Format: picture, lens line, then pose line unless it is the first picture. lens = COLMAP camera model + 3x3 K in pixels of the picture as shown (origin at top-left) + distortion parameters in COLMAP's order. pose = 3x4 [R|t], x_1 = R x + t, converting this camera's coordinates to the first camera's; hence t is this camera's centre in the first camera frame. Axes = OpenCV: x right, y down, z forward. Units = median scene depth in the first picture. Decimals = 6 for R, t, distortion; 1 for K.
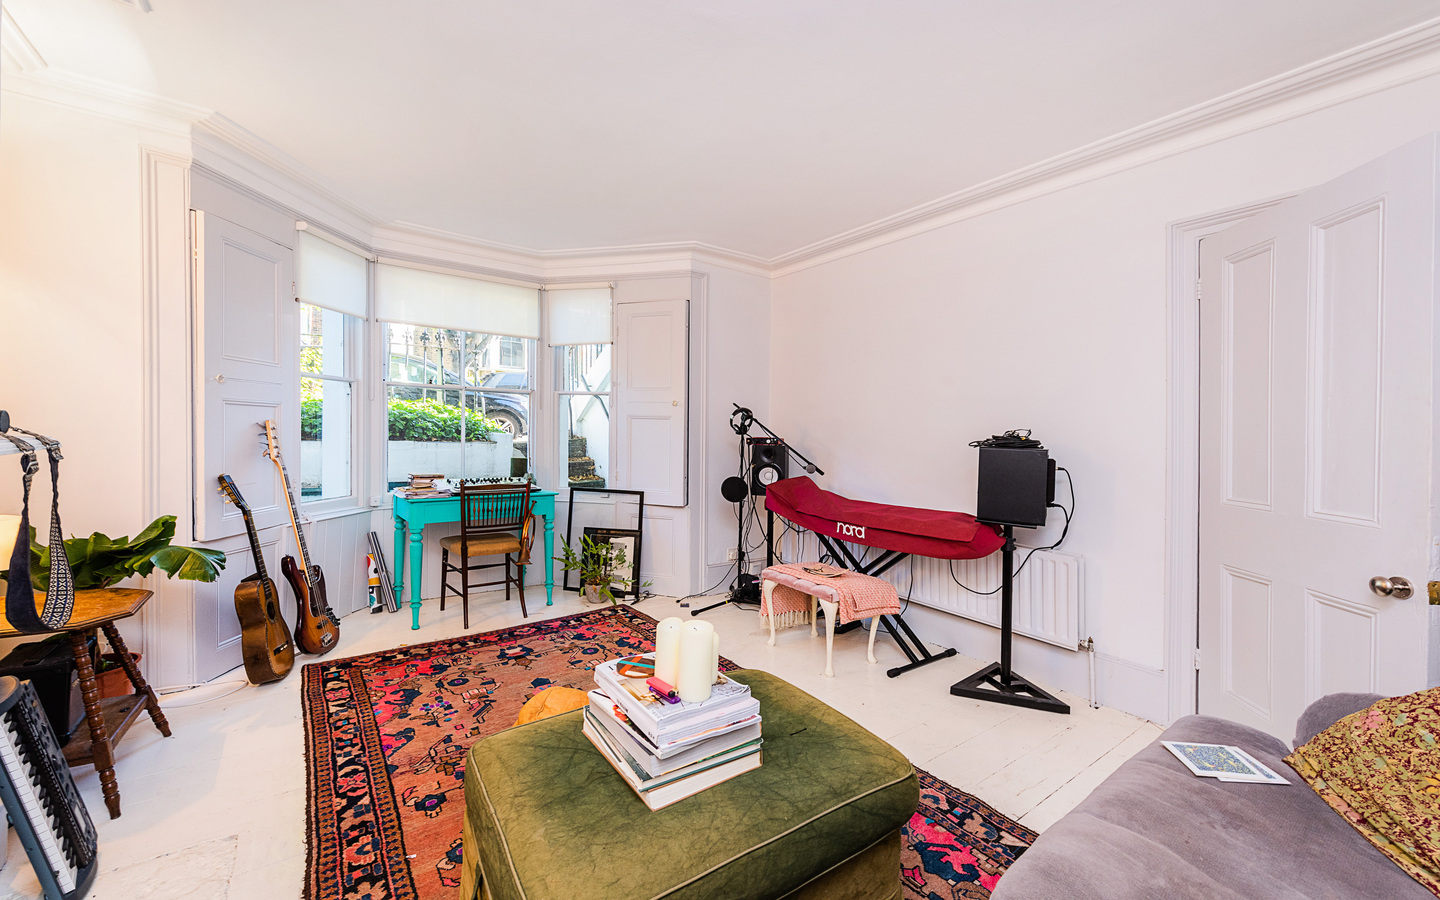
lens RADIAL K [[576.3, 0, 720.0], [0, 576.3, 450.0], [0, 0, 1]] dist [0.000081, -0.000124]
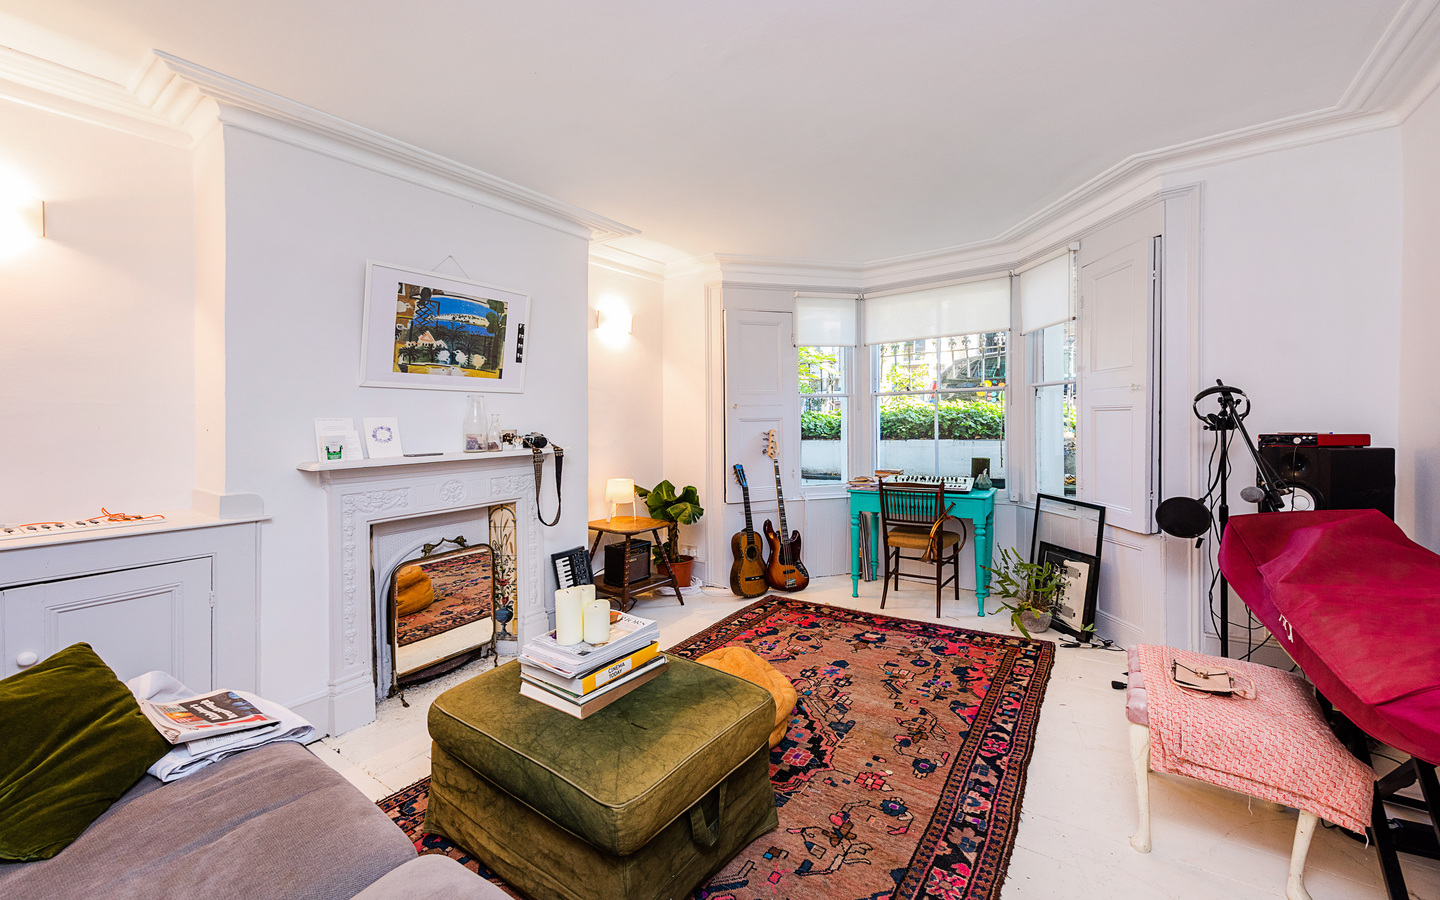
lens RADIAL K [[567.8, 0, 725.3], [0, 567.8, 434.8], [0, 0, 1]] dist [0.000547, -0.000042]
pose [[0.302502, -0.011471, -0.953080, 0.531324], [0.001475, 0.999932, -0.011566, -0.018038], [0.953148, 0.002093, 0.302498, 0.371047]]
